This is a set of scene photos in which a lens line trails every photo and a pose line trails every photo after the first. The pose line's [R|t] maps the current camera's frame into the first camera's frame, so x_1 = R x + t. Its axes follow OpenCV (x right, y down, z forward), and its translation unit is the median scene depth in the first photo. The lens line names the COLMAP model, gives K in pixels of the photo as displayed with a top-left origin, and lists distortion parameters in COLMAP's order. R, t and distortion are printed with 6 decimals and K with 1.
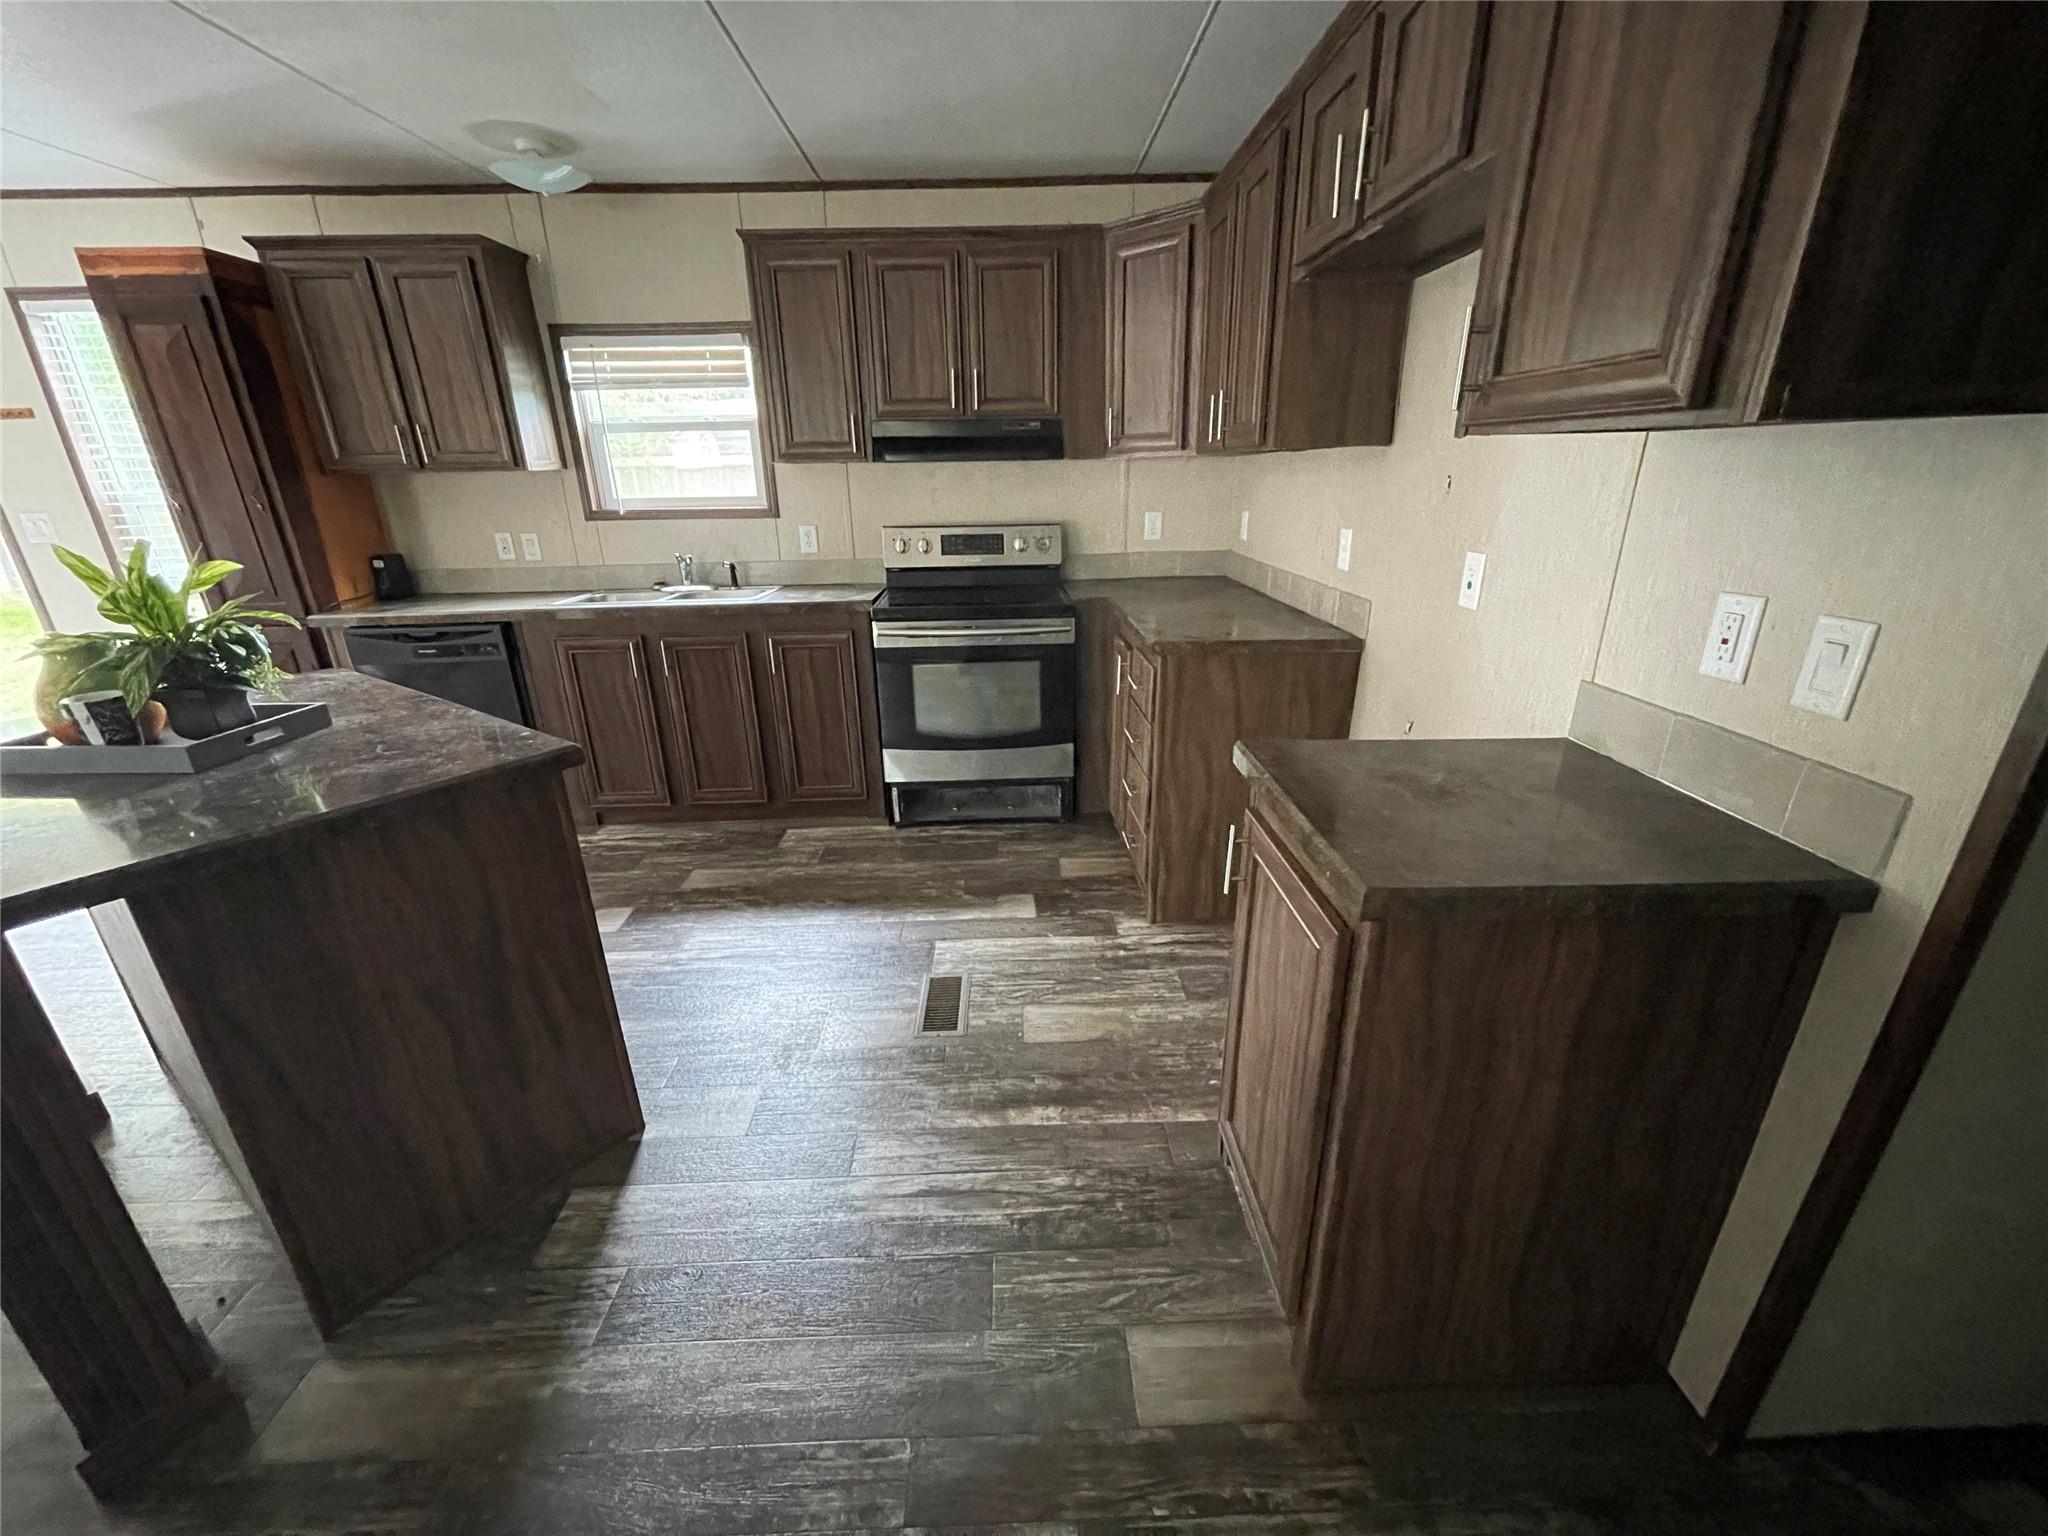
lens RADIAL K [[825.2, 0, 1013.2], [0, 825.2, 769.4], [0, 0, 1]] dist [-0.000879, -0.000330]
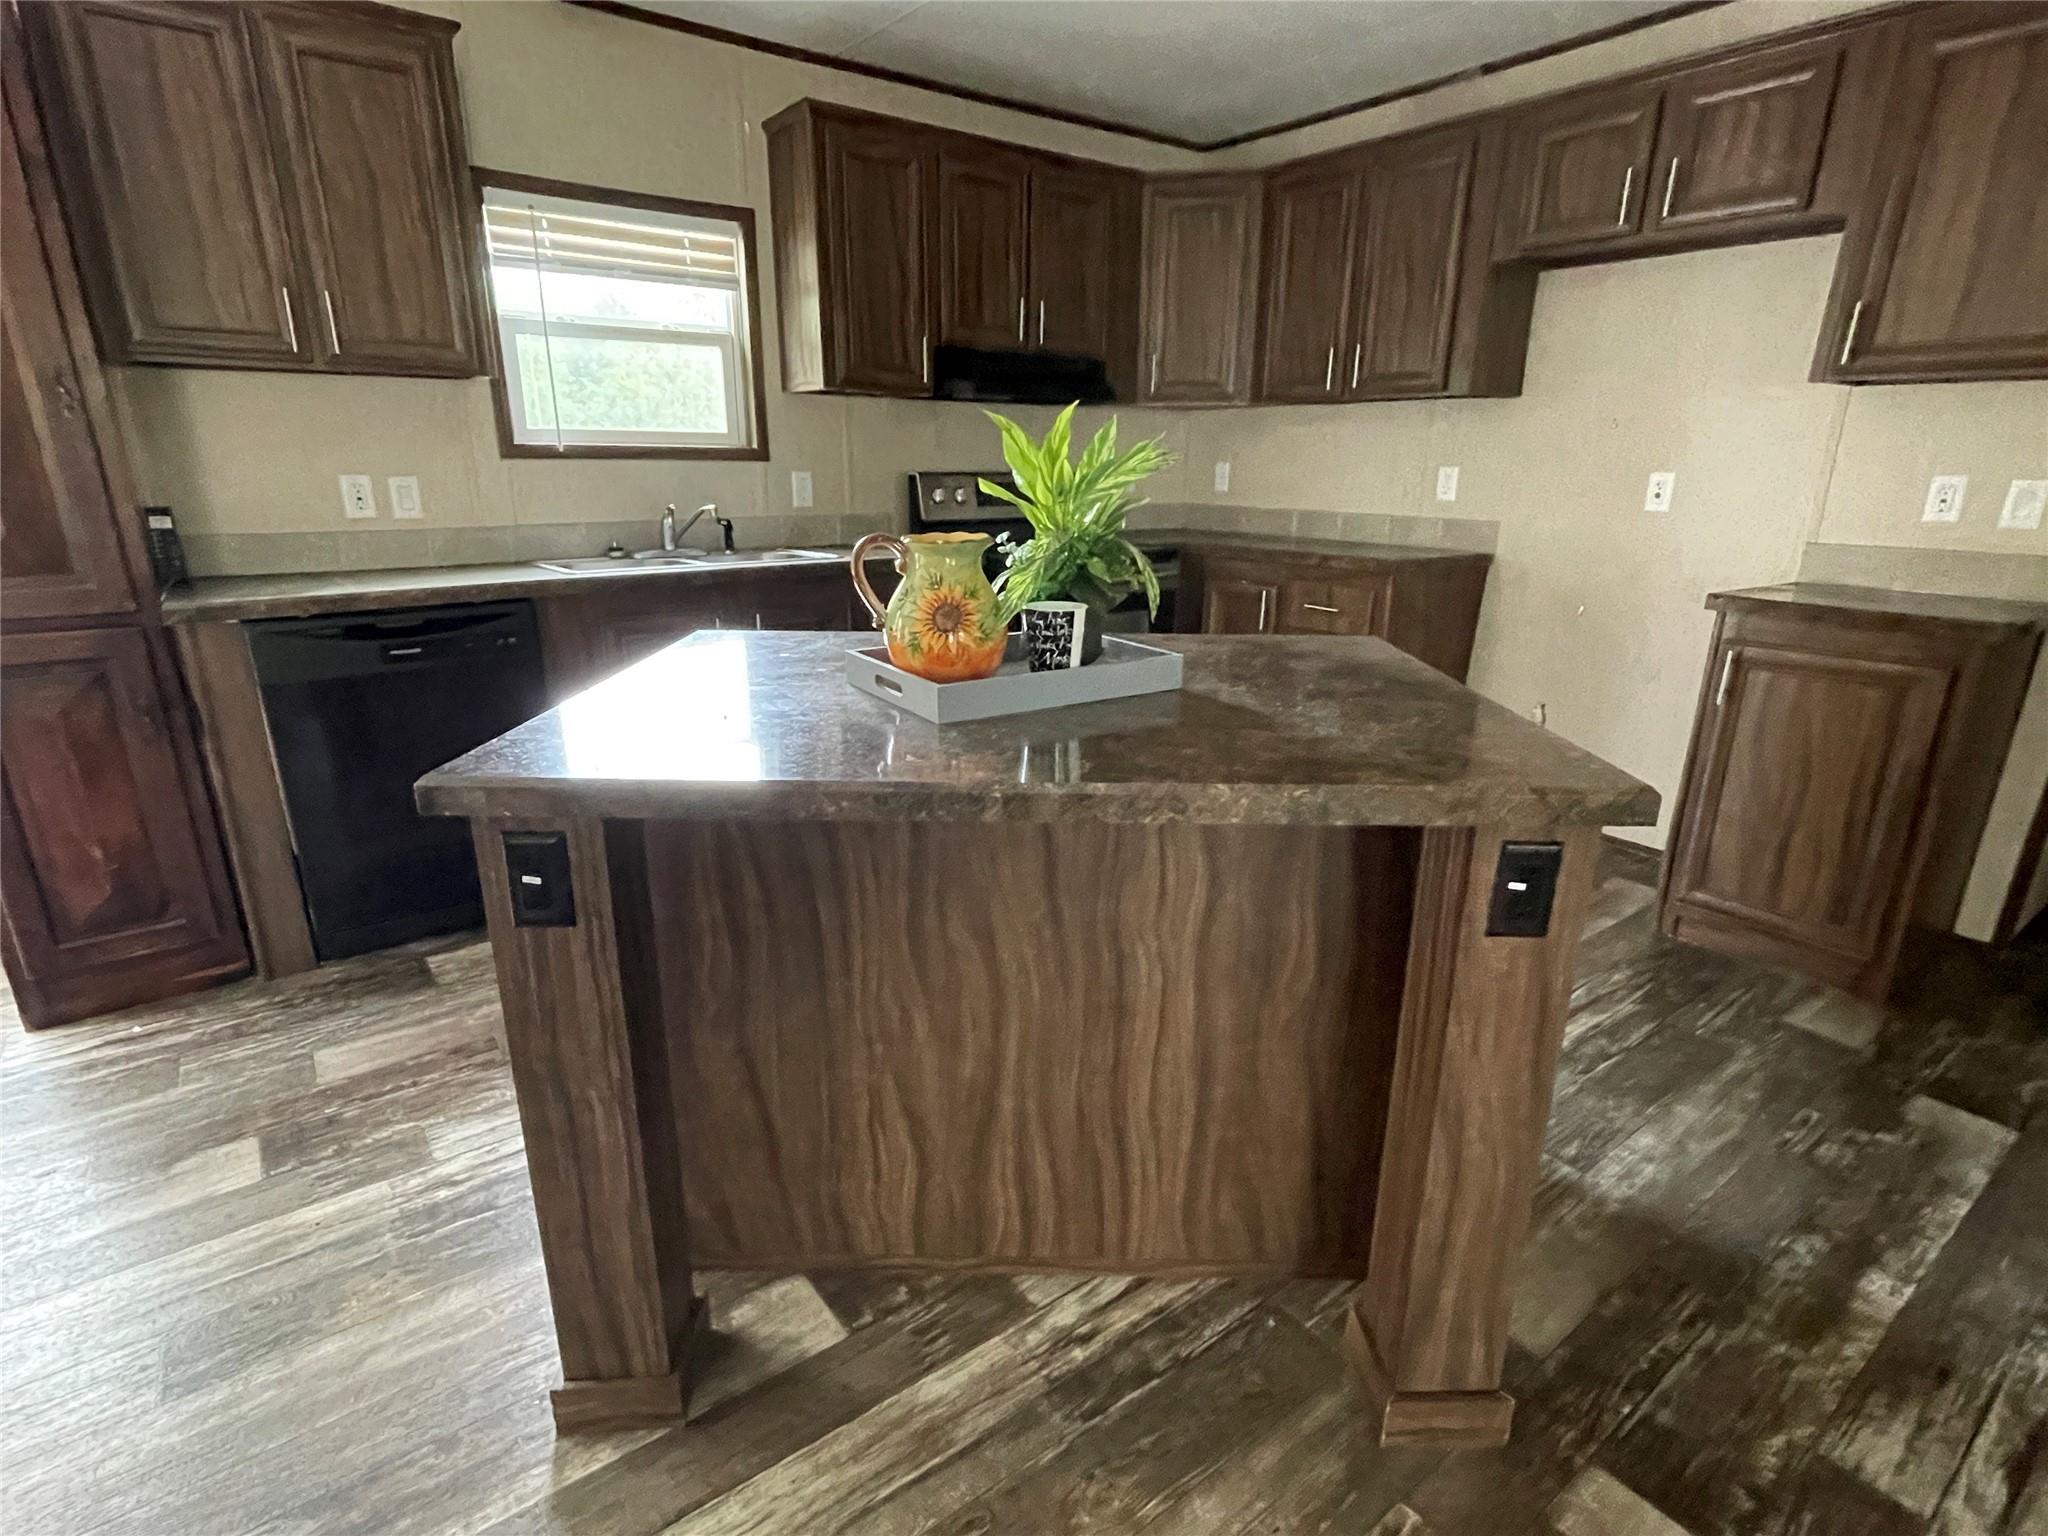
lens RADIAL K [[1058.9, 0, 1024.0], [0, 1058.9, 768.0], [0, 0, 1]] dist [0.000610, -0.000695]
pose [[0.814676, -0.142257, 0.562198, -0.731367], [0.176361, 0.984304, -0.006497, 0.027643], [-0.552449, 0.104442, 0.826977, 0.084928]]
